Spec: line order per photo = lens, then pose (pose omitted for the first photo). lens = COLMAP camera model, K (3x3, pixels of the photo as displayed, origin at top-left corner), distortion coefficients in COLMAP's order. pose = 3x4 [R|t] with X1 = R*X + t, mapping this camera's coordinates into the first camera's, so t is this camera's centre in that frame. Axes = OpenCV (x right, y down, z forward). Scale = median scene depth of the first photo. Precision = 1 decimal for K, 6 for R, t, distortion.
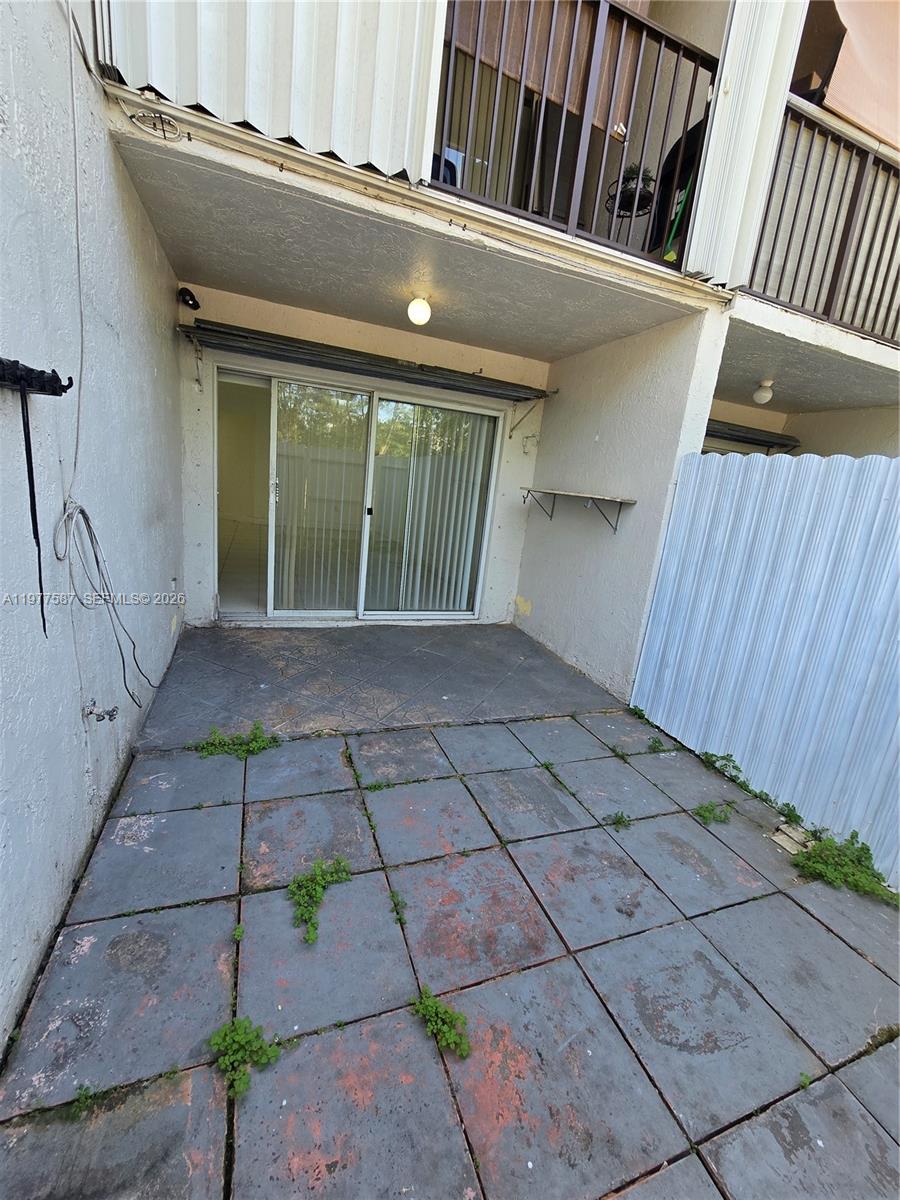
lens RADIAL K [[494.0, 0, 455.7], [0, 494.0, 595.2], [0, 0, 1]] dist [-0.006806, 0.001158]
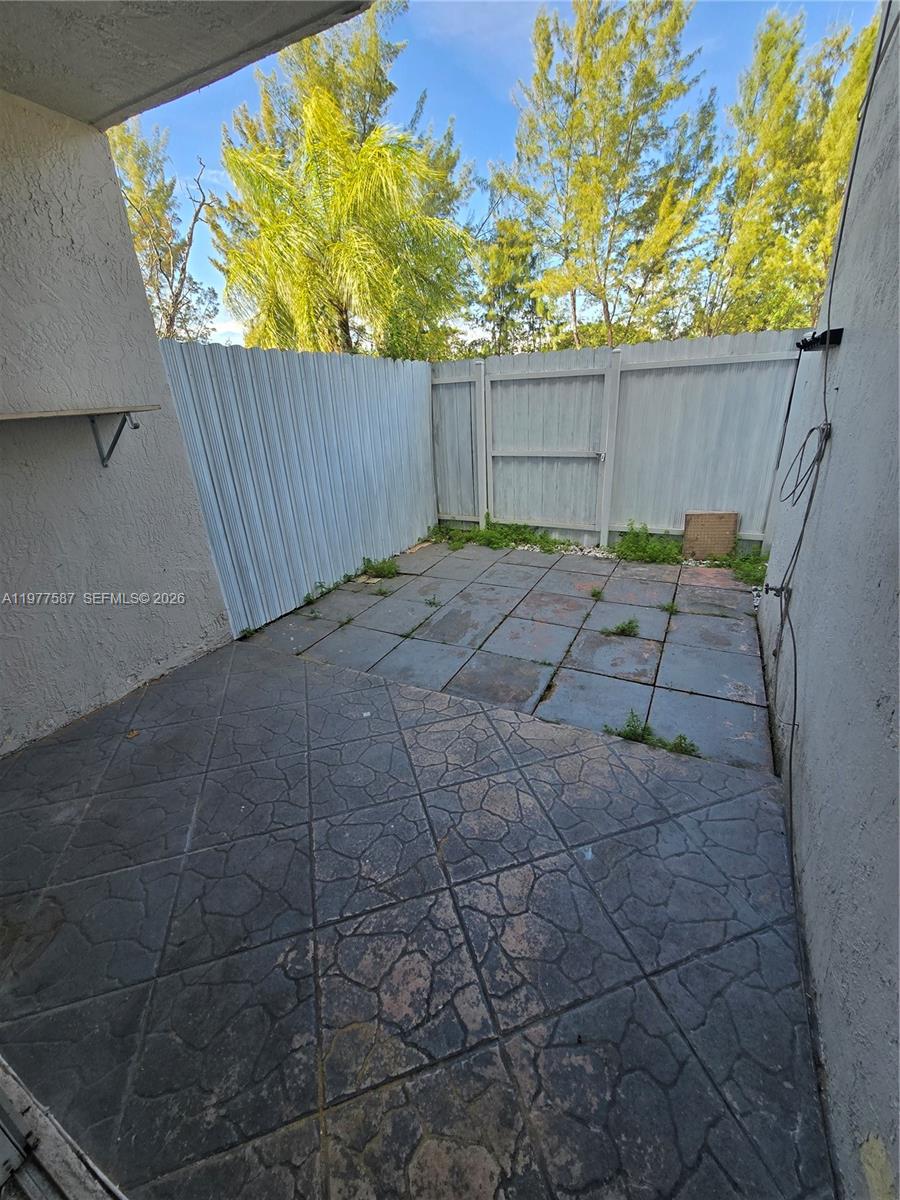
lens RADIAL K [[494.0, 0, 455.7], [0, 494.0, 595.2], [0, 0, 1]] dist [-0.006806, 0.001158]
pose [[-0.677290, -0.348046, 0.648183, -0.714127], [0.142755, 0.802109, 0.579864, -0.456782], [-0.721733, 0.485268, -0.493575, 1.631811]]
